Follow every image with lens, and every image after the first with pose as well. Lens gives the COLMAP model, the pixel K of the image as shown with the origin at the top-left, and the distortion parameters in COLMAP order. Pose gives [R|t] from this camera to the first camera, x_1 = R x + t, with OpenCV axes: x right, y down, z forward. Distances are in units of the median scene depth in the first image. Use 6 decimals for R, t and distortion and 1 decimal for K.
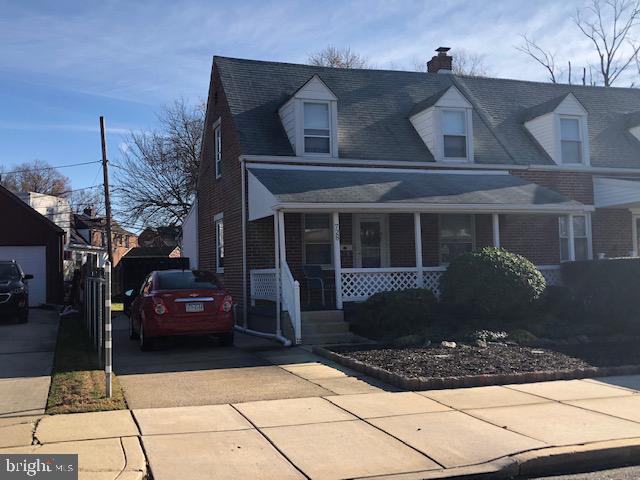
lens RADIAL K [[701.6, 0, 320.3], [0, 701.6, 240.4], [0, 0, 1]] dist [0.008161, 0.000000]
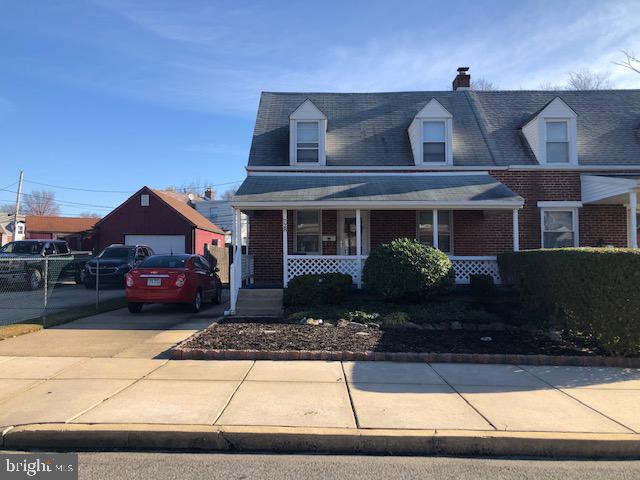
lens RADIAL K [[539.5, 0, 317.9], [0, 539.5, 227.1], [0, 0, 1]] dist [-0.009553, -0.007568]
pose [[0.939391, 0.003022, -0.342836, 0.306839], [-0.006337, 0.999943, -0.008548, -0.001110], [0.342790, 0.010203, 0.939356, 0.096596]]
